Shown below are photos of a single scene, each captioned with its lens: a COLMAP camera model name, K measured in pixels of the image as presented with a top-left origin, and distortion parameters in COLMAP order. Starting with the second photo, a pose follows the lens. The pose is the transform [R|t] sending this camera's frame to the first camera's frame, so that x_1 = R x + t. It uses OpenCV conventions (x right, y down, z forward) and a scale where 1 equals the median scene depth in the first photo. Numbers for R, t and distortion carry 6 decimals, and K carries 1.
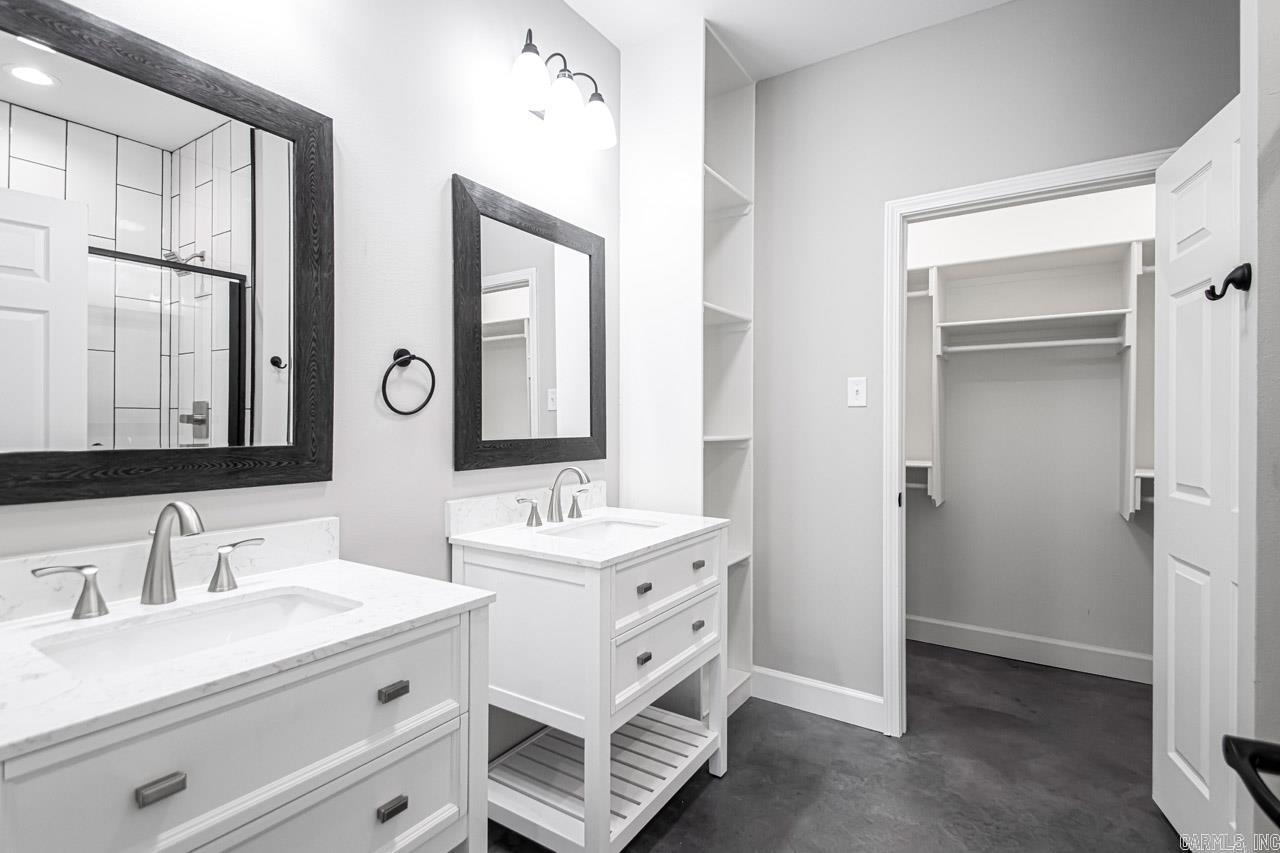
lens RADIAL K [[592.9, 0, 650.4], [0, 592.9, 422.6], [0, 0, 1]] dist [0.025652, -0.013916]
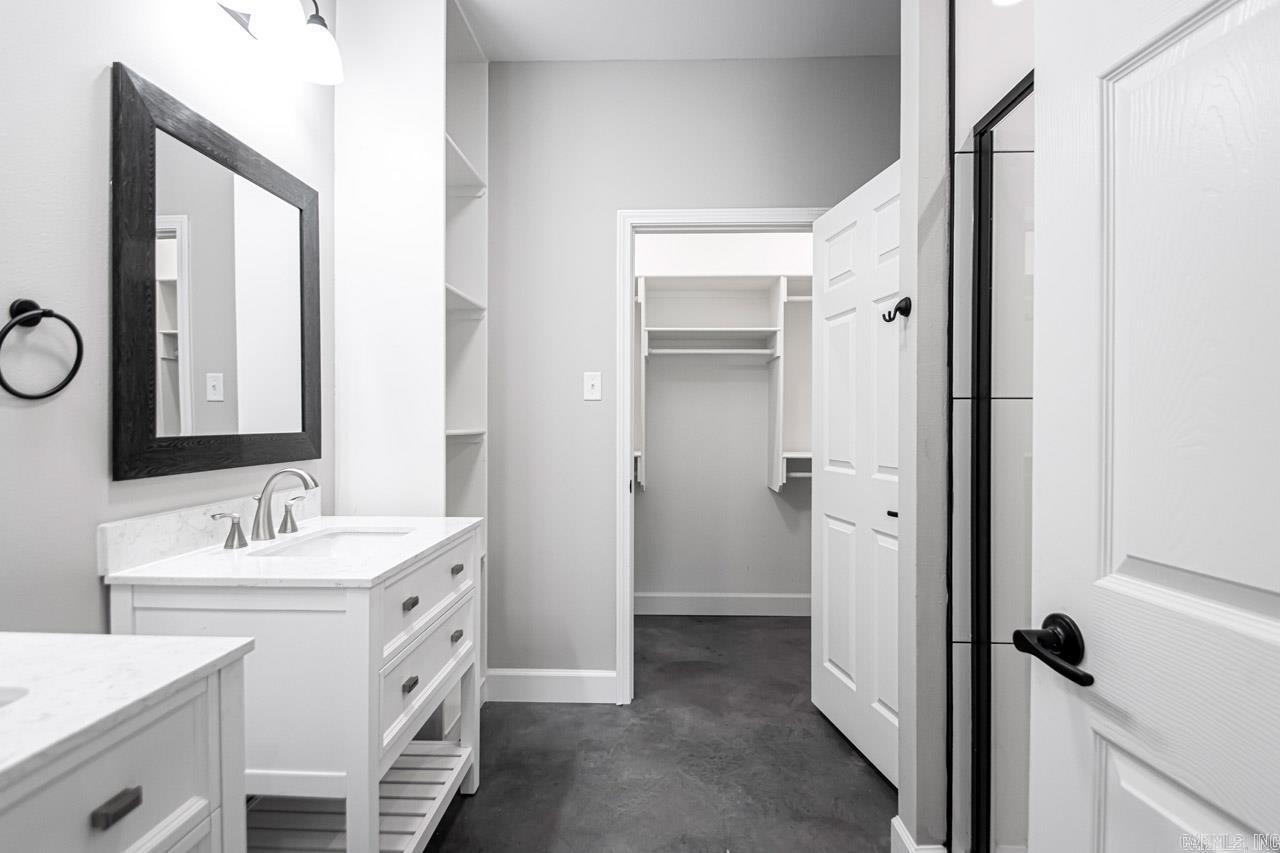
lens RADIAL K [[588.7, 0, 643.7], [0, 588.7, 420.4], [0, 0, 1]] dist [0.017456, -0.019498]
pose [[0.860273, -0.003089, 0.509824, -0.127335], [0.002580, 0.999995, 0.001706, 0.008980], [-0.509827, -0.000153, 0.860277, 0.071618]]
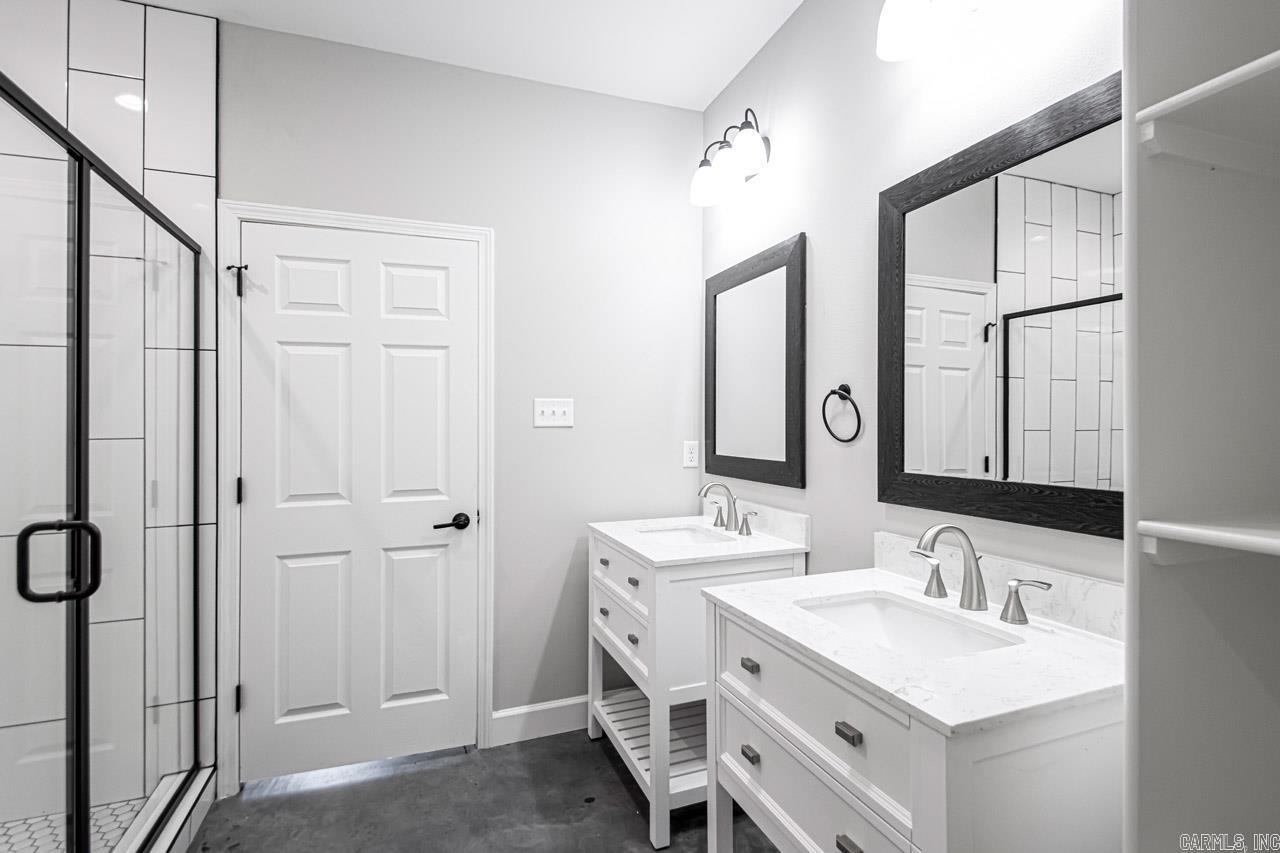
lens RADIAL K [[611.3, 0, 668.9], [0, 611.3, 425.3], [0, 0, 1]] dist [0.019883, -0.017719]
pose [[-0.575620, -0.009488, -0.817662, 0.598580], [-0.000947, 0.999940, -0.010937, -0.027165], [0.817717, -0.005521, -0.575594, 1.136963]]
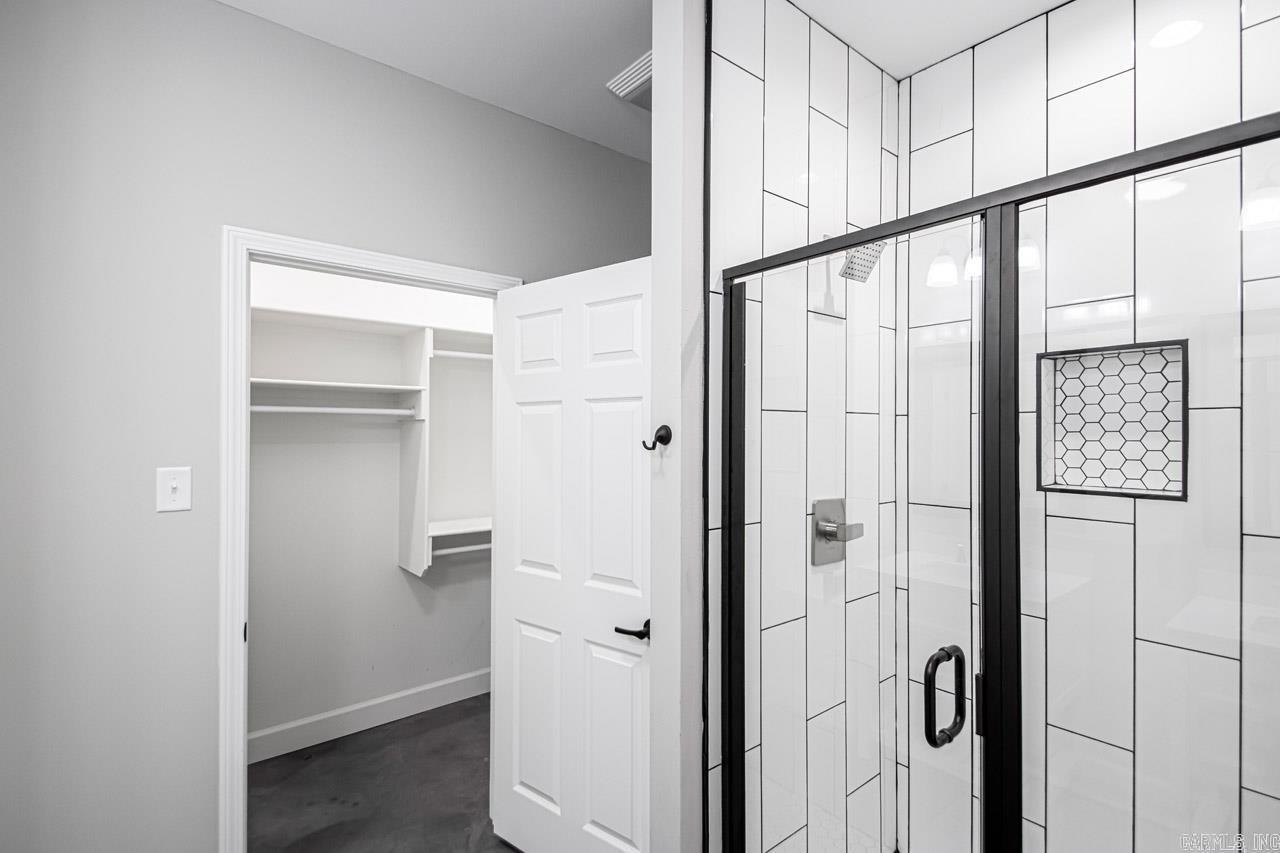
lens RADIAL K [[592.9, 0, 650.4], [0, 592.9, 422.6], [0, 0, 1]] dist [0.025652, -0.013916]
pose [[0.298749, 0.006545, 0.954309, -0.166702], [0.004381, 0.999957, -0.008229, -0.142159], [-0.954322, 0.006639, 0.298707, 0.342934]]
